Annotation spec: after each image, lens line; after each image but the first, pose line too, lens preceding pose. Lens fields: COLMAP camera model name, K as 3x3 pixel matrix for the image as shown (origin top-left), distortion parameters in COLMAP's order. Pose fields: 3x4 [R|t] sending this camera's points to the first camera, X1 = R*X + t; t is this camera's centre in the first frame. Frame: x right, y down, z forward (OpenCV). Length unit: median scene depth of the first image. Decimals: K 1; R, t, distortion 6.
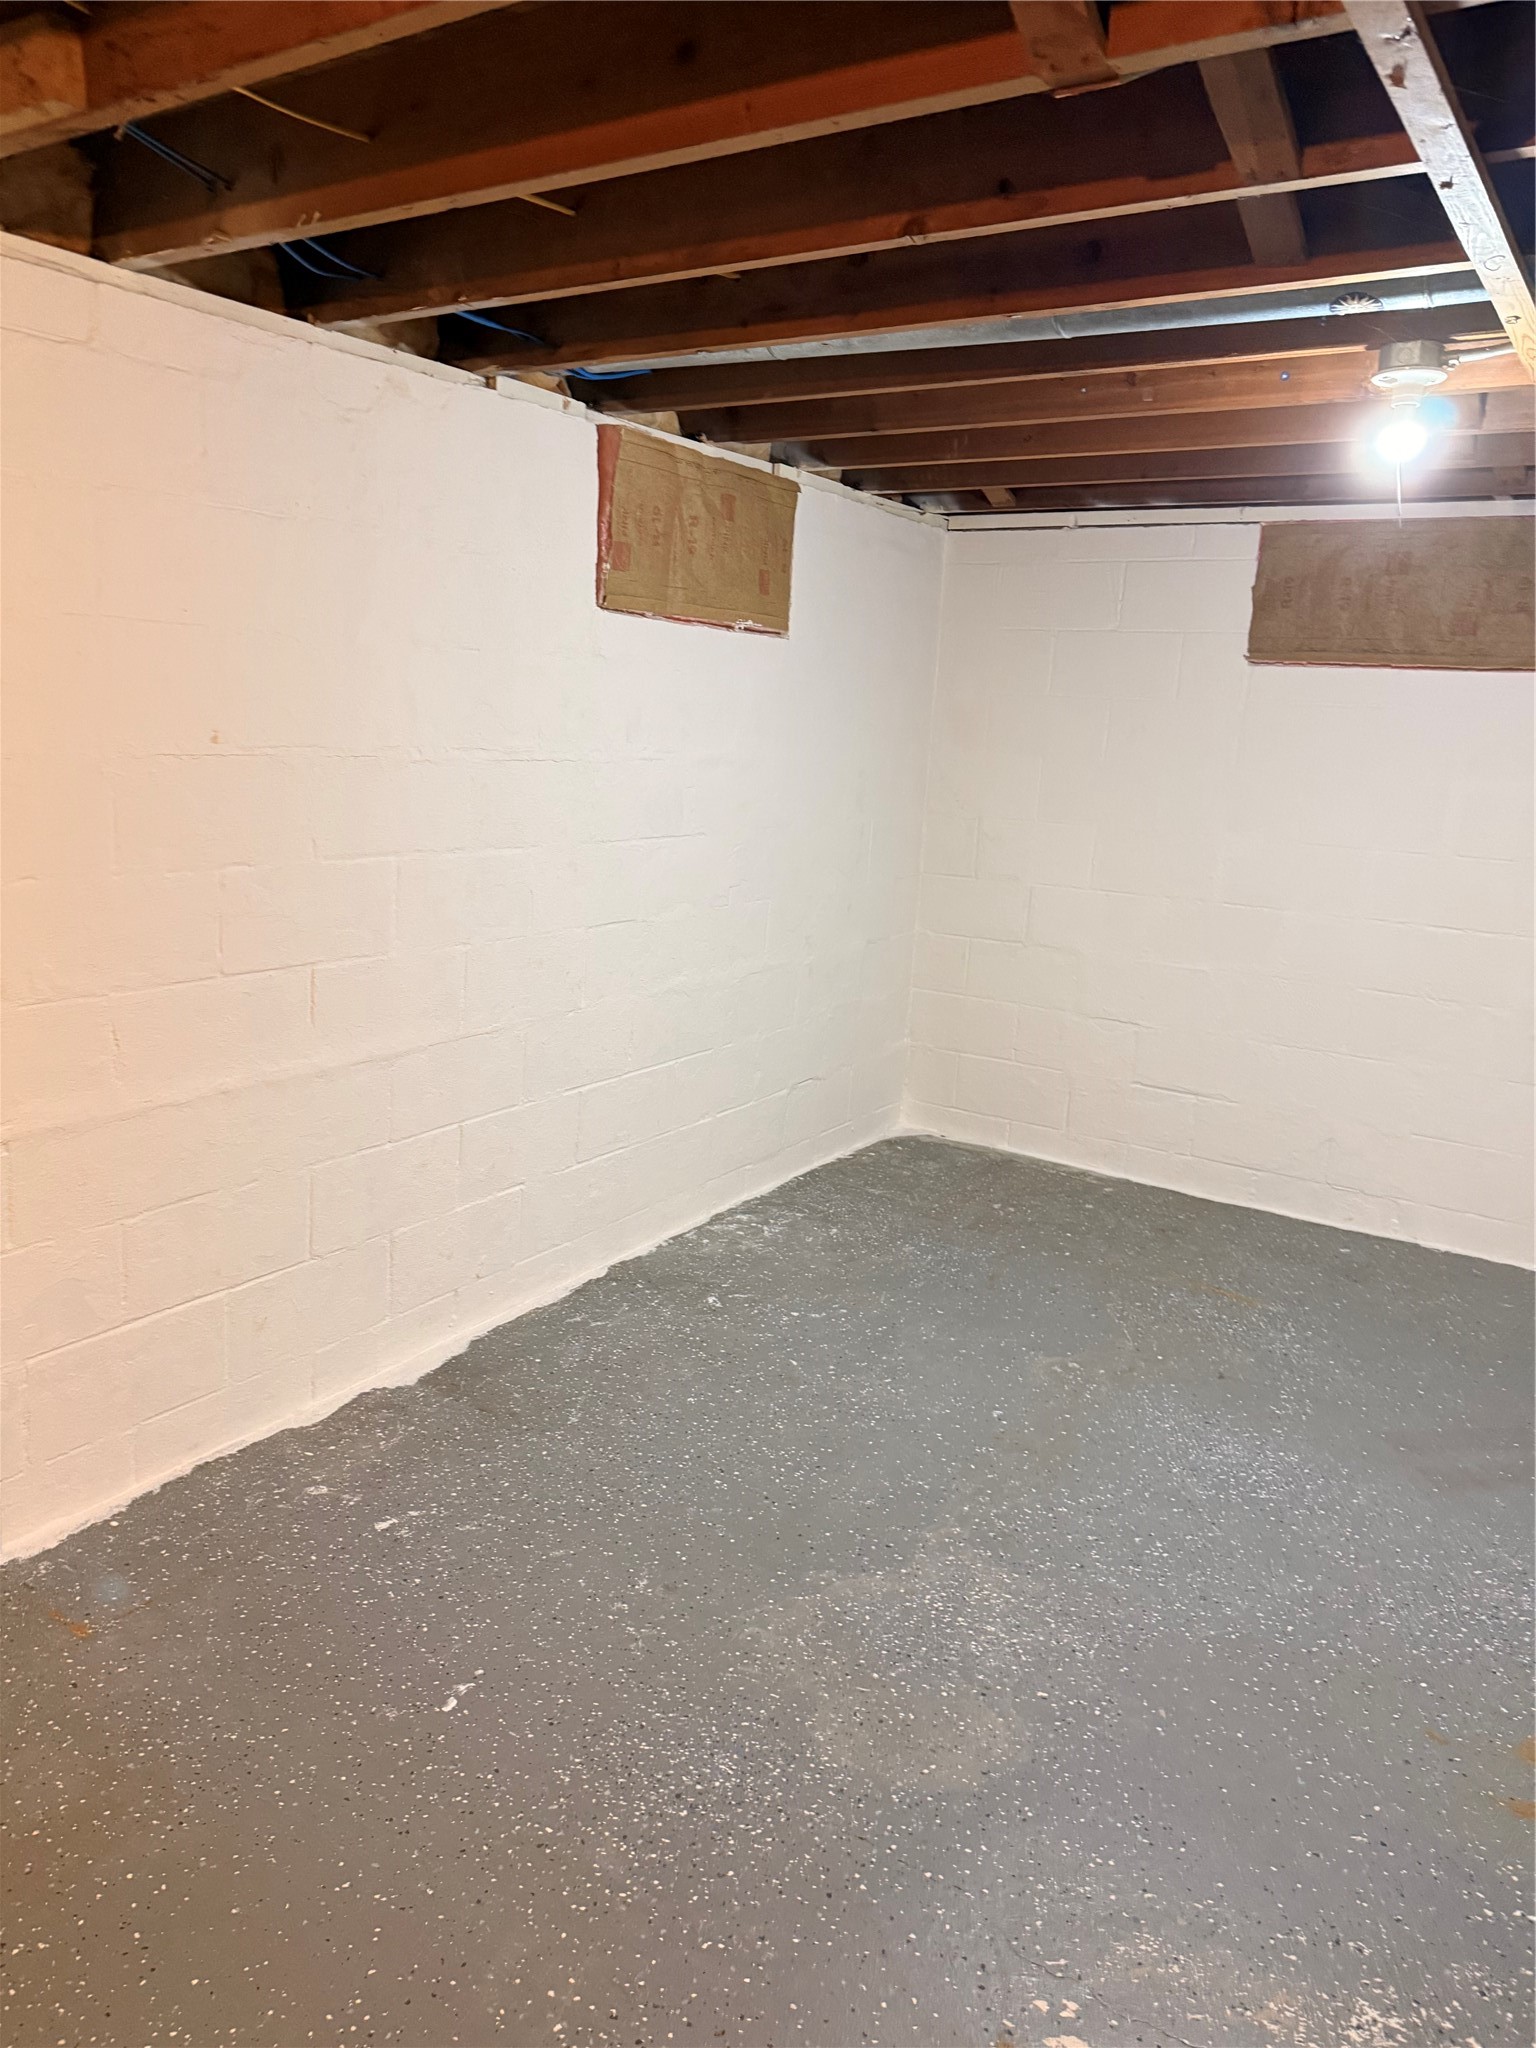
lens RADIAL K [[1398.5, 0, 800.9], [0, 1398.5, 1019.1], [0, 0, 1]] dist [0.065760, 0.001586]
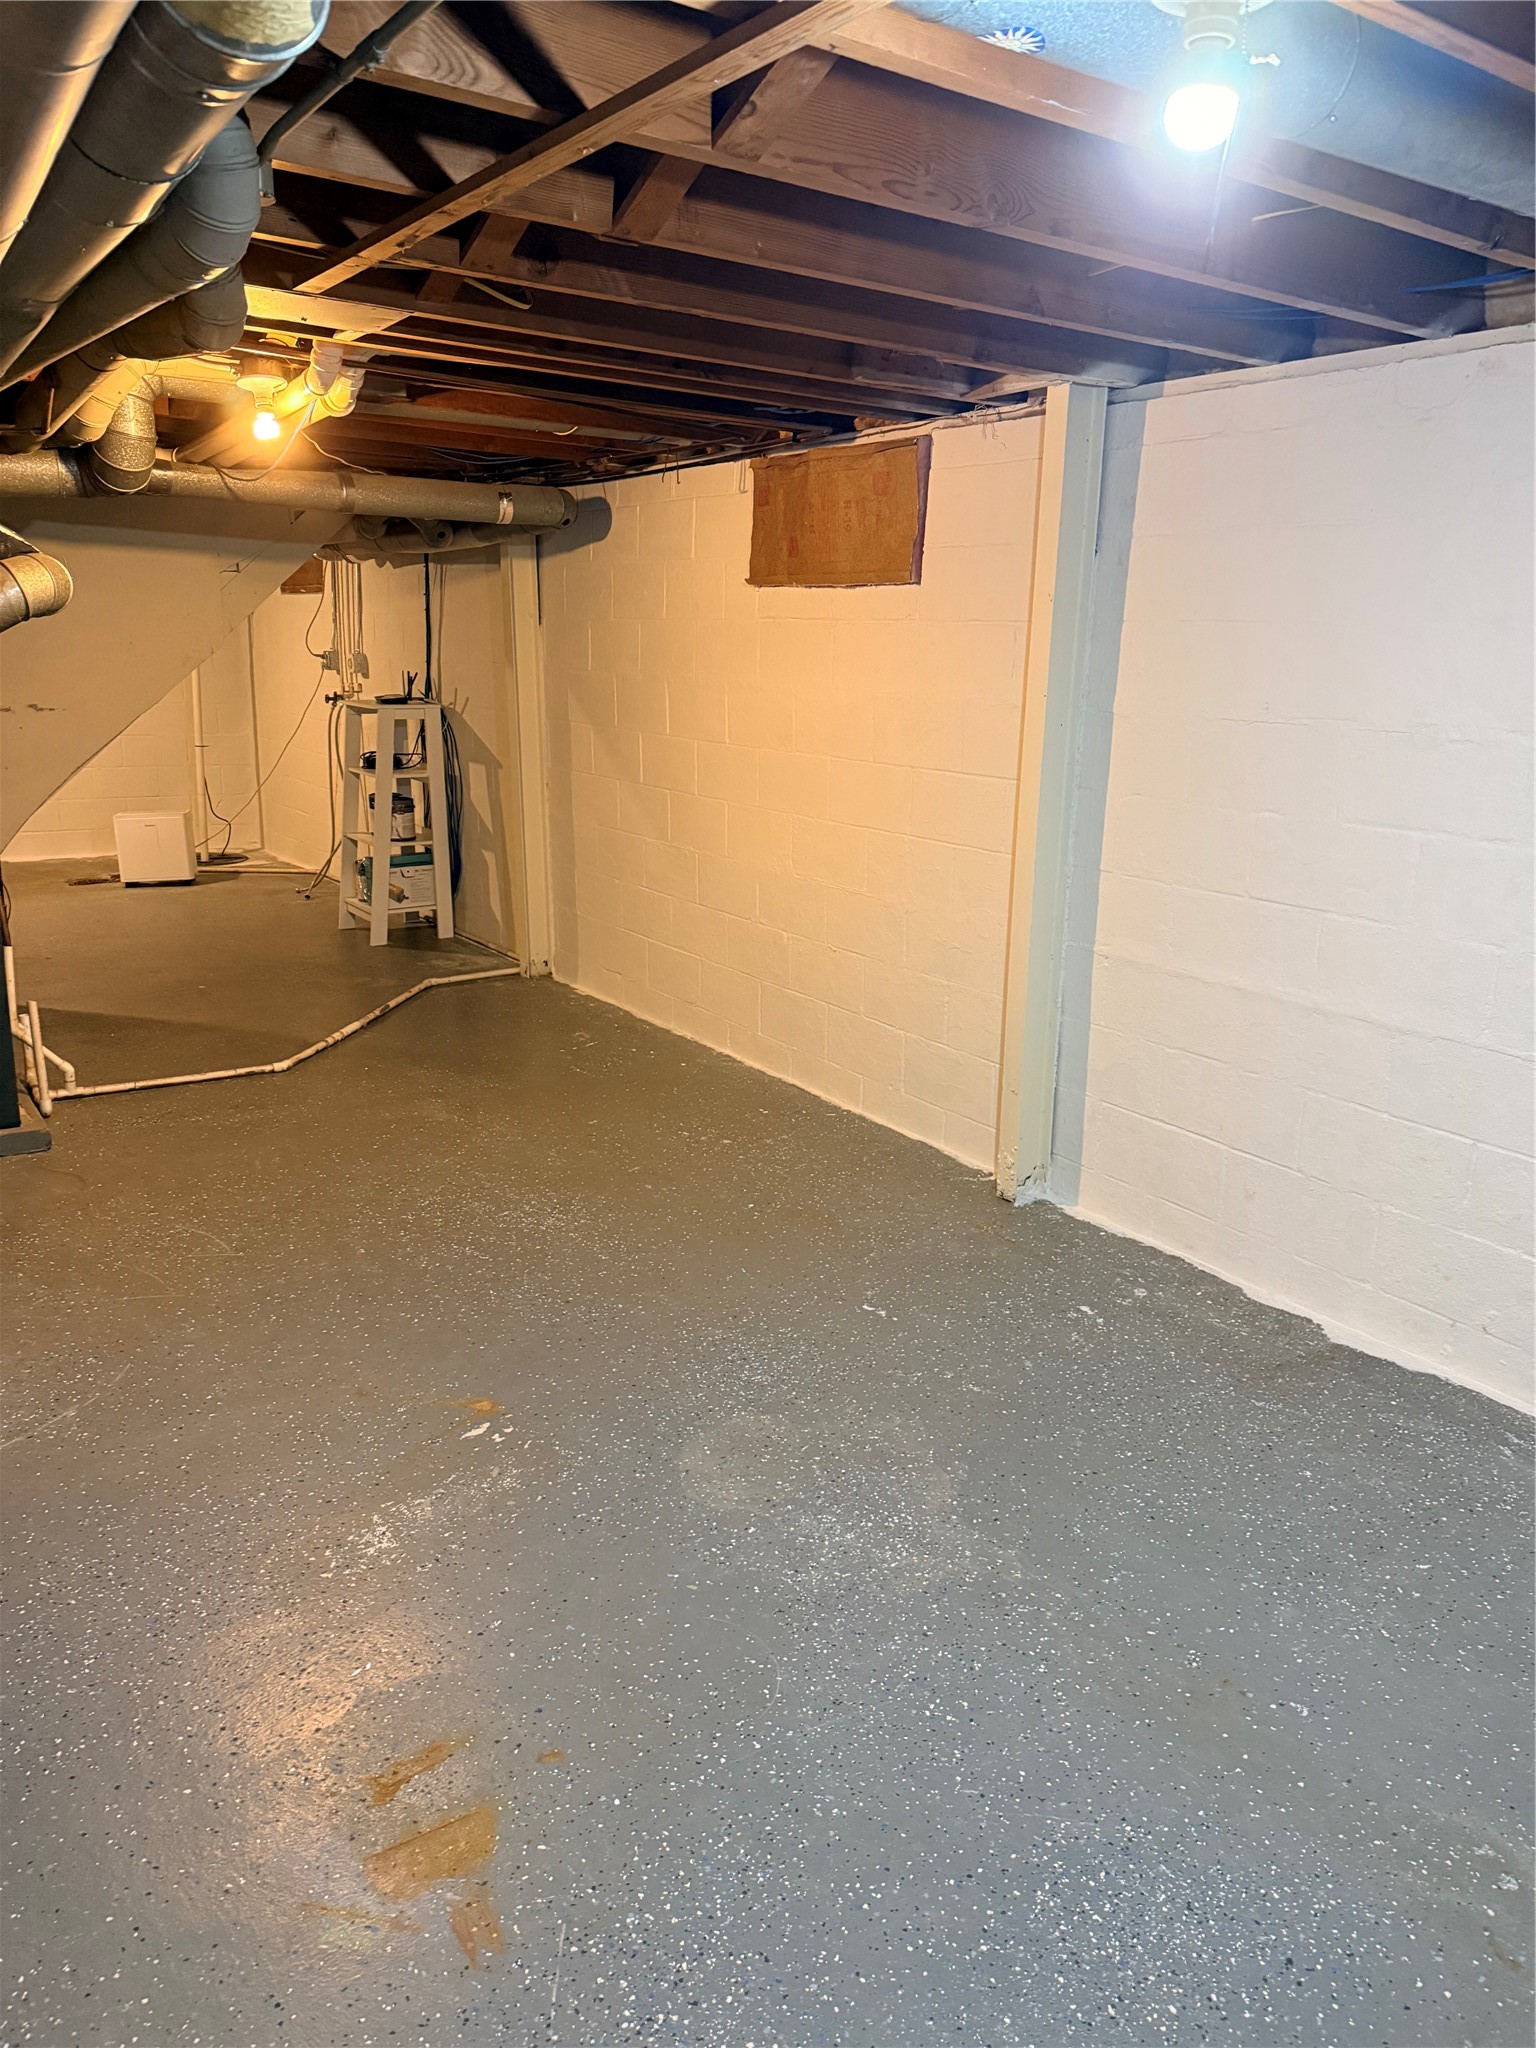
lens RADIAL K [[1398.5, 0, 800.9], [0, 1398.5, 1019.1], [0, 0, 1]] dist [0.065760, 0.001586]
pose [[-0.336763, 0.173952, -0.925382, 0.900115], [-0.264187, 0.925854, 0.270183, -0.160467], [0.903768, 0.335461, -0.265838, 0.979265]]
